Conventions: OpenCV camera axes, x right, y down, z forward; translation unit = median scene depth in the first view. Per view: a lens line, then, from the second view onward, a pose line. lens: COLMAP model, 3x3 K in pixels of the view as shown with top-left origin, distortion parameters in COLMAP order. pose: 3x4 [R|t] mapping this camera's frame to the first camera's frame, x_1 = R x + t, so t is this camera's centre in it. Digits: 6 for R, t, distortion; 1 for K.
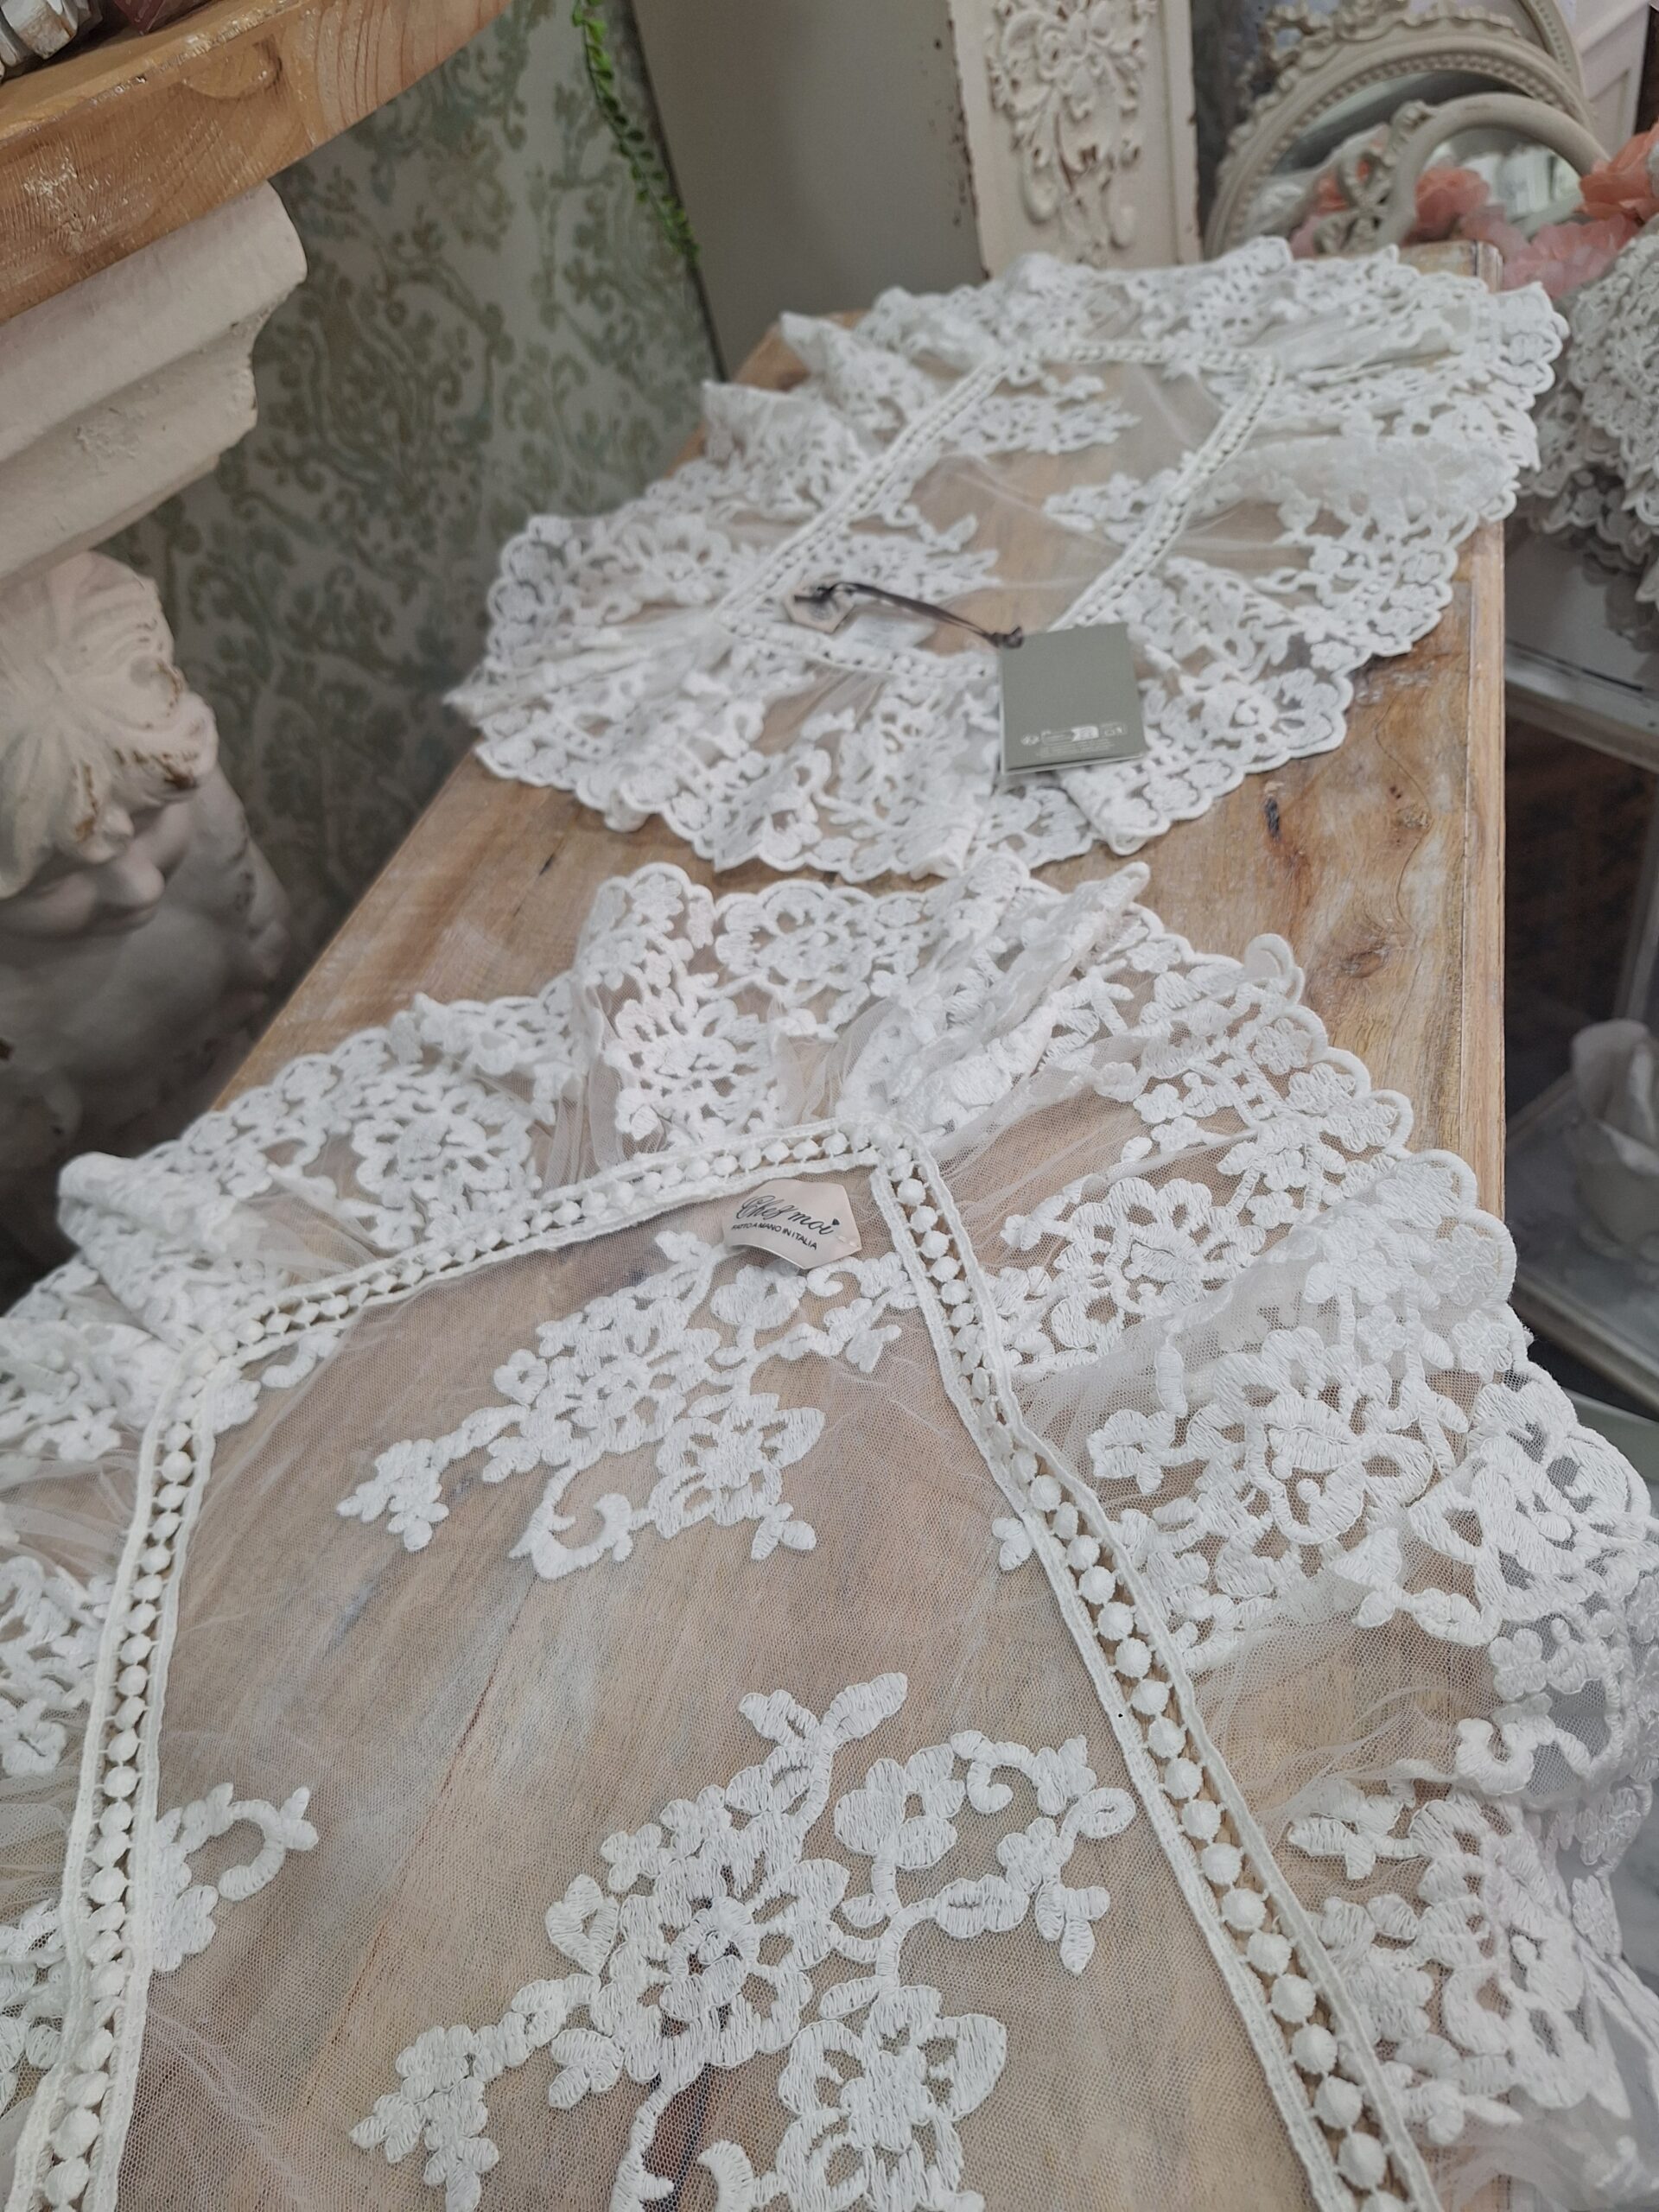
lens RADIAL K [[1573.6, 0, 829.5], [0, 1573.6, 1106.0], [0, 0, 1]] dist [0.041309, -0.059286]
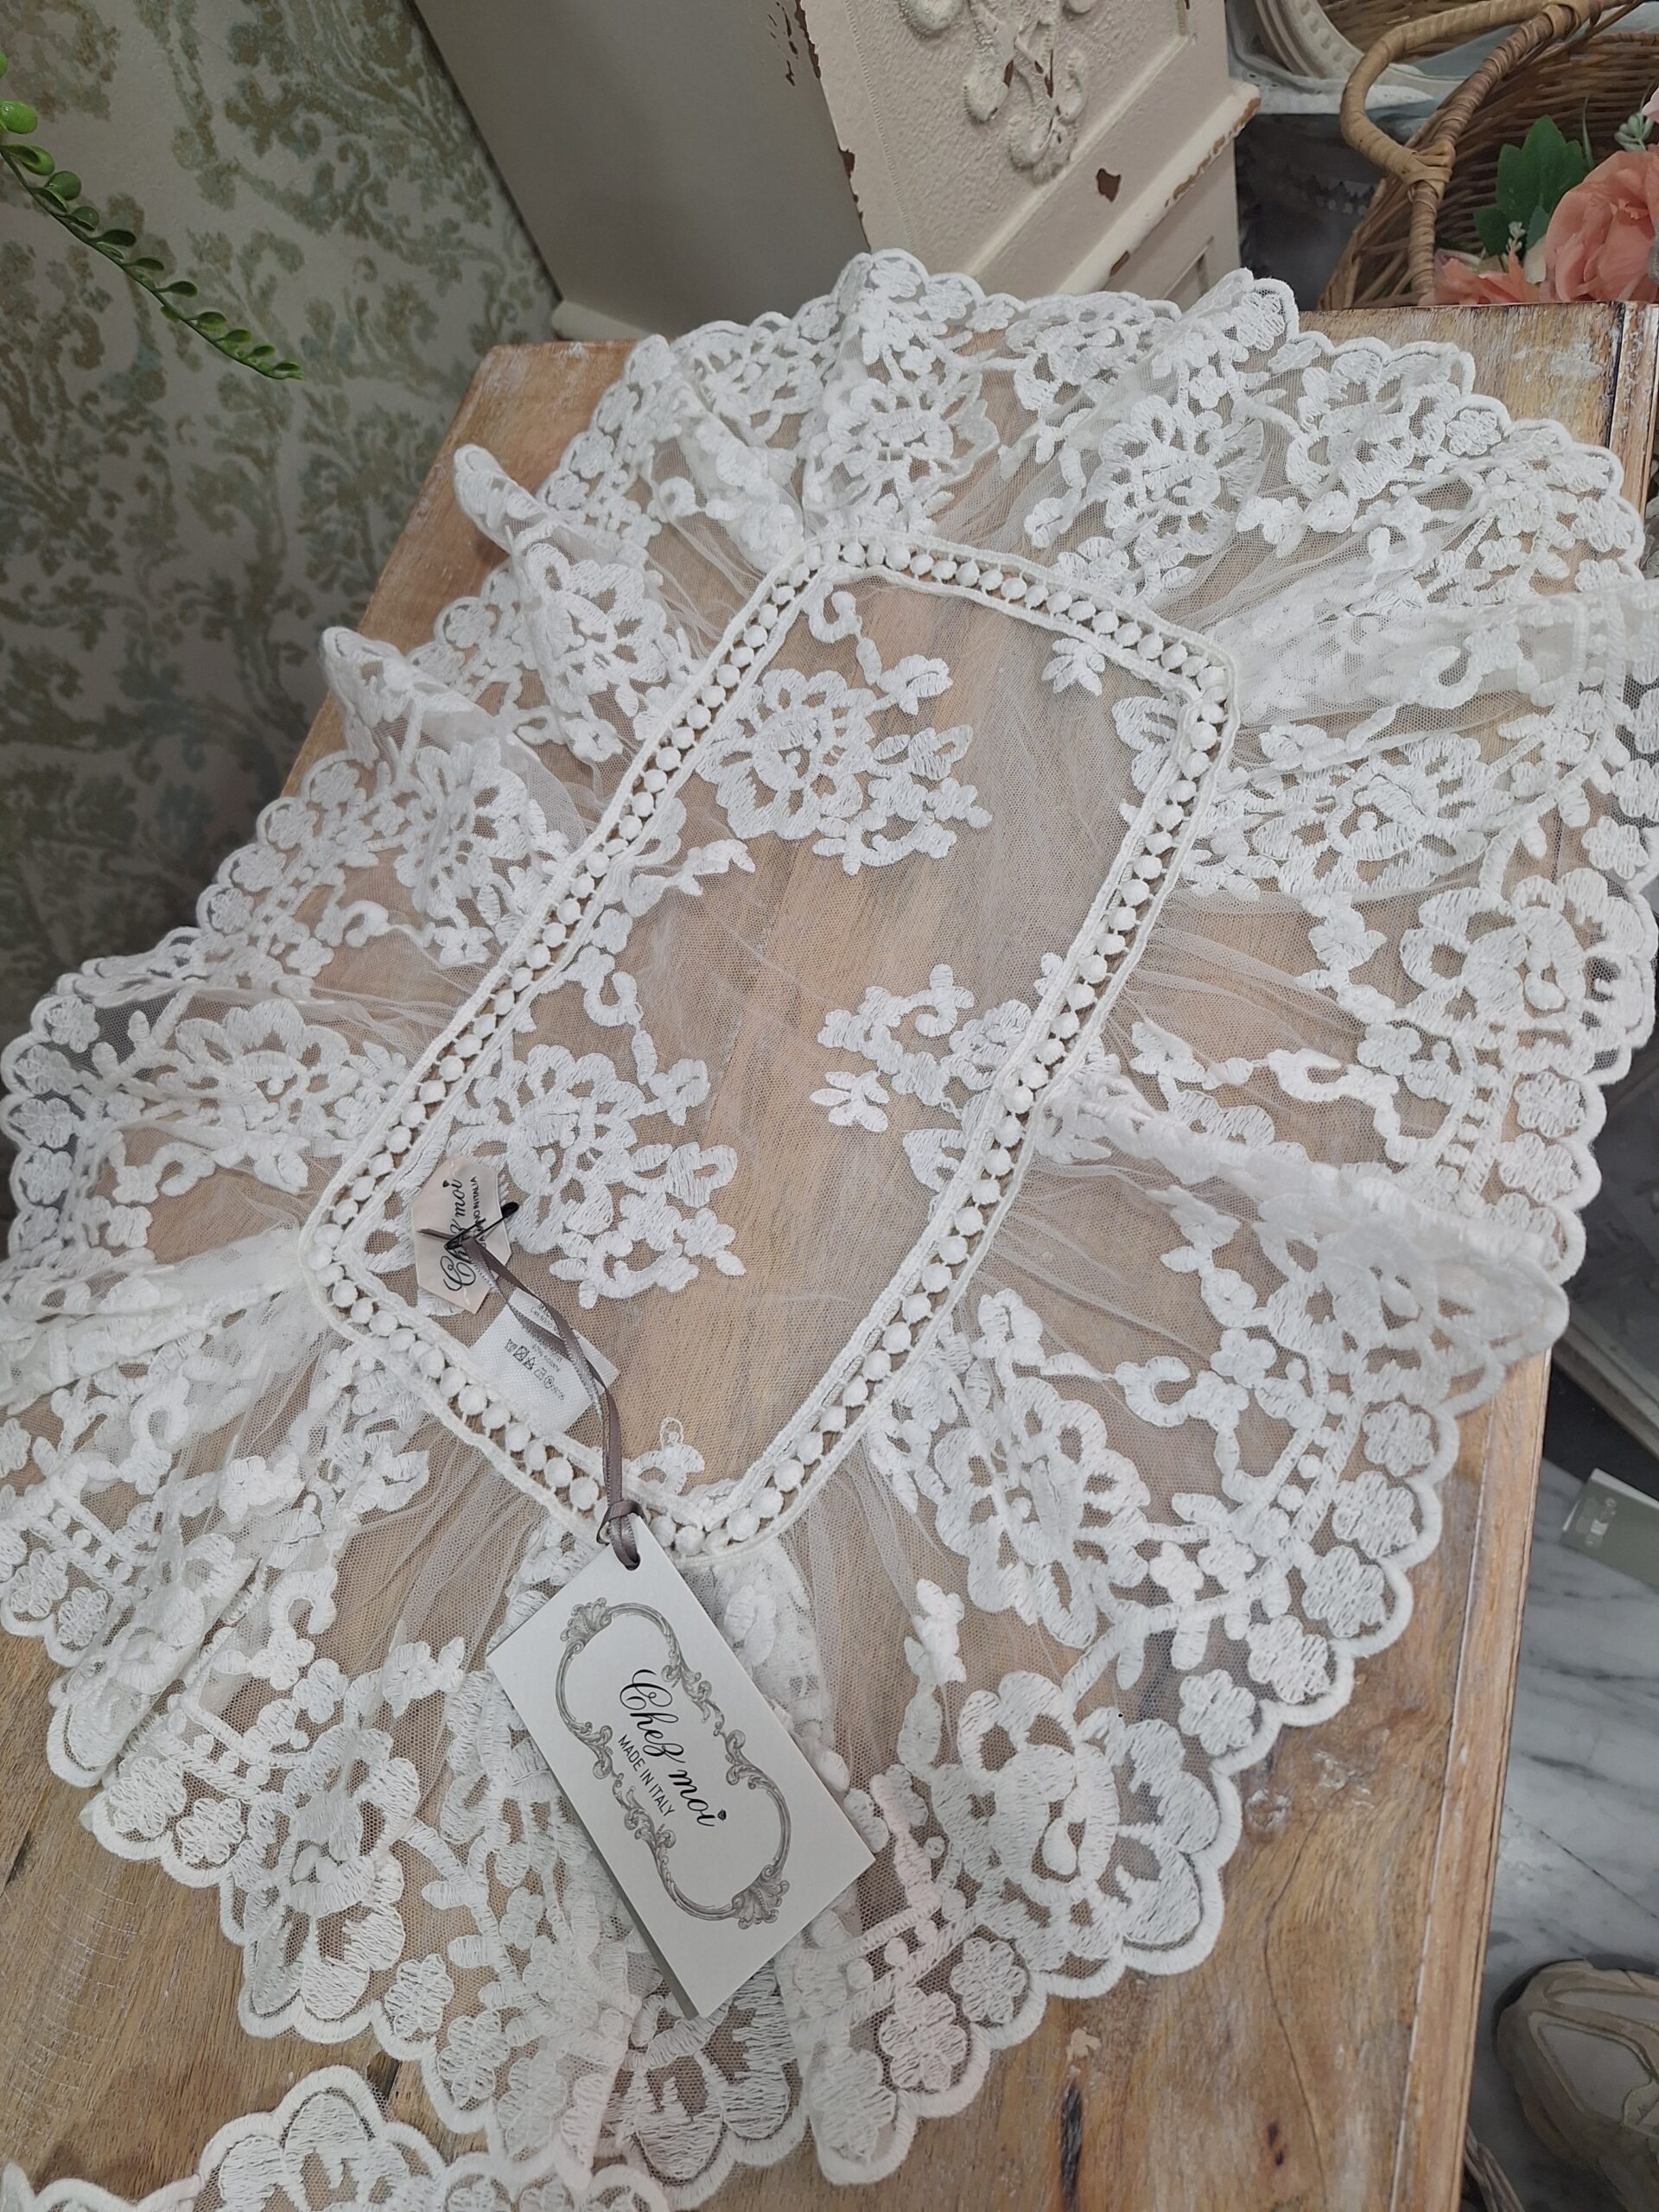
lens RADIAL K [[1595.2, 0, 844.5], [0, 1595.2, 1075.5], [0, 0, 1]] dist [0.011890, 0.000532]
pose [[0.997852, -0.031965, -0.057184, 0.171844], [0.048623, 0.946346, 0.319476, -0.536283], [0.043904, -0.321570, 0.945867, 0.394343]]
